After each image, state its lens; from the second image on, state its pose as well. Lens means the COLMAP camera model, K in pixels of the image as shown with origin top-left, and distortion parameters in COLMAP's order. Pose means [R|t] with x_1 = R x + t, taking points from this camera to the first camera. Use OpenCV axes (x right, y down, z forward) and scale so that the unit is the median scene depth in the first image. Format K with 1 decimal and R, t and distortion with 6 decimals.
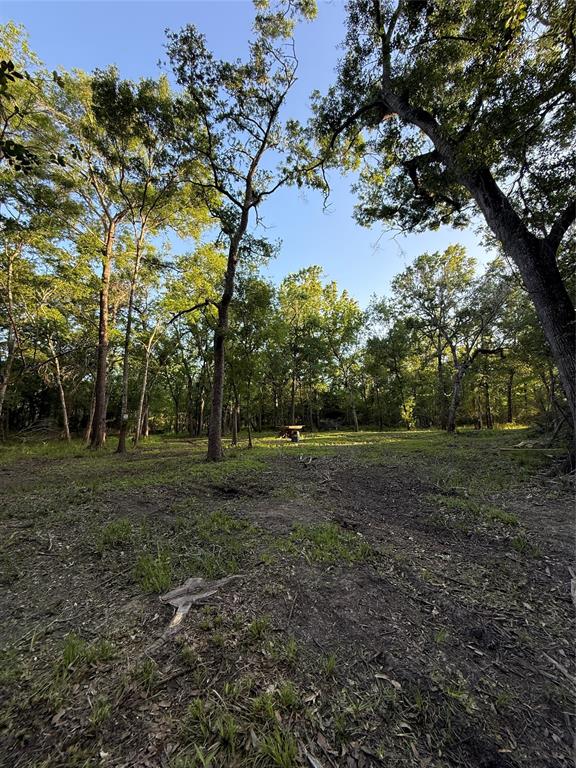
lens RADIAL K [[306.8, 0, 286.7], [0, 306.8, 387.3], [0, 0, 1]] dist [0.001001, 0.000348]
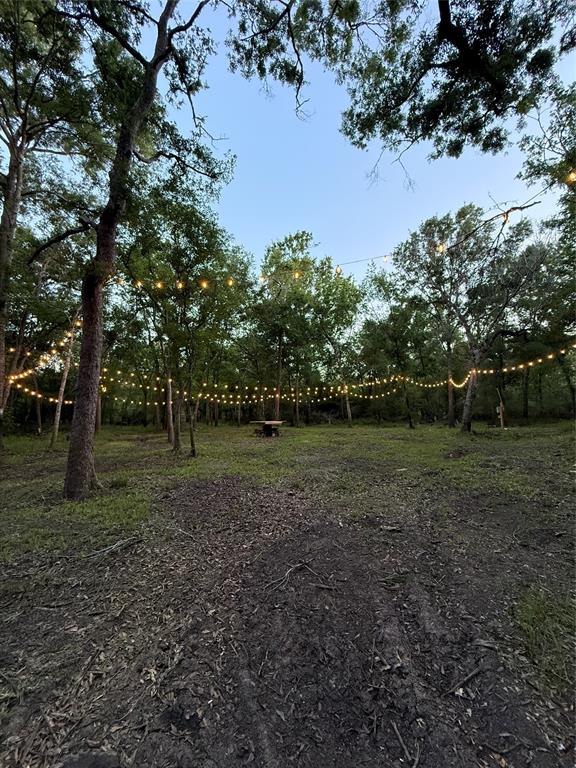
lens RADIAL K [[306.8, 0, 289.3], [0, 306.8, 382.3], [0, 0, 1]] dist [0.001001, 0.000348]
pose [[0.999919, 0.007177, 0.010478, 0.047932], [-0.007366, 0.999808, 0.018150, 0.003775], [-0.010346, -0.018226, 0.999780, 0.148157]]
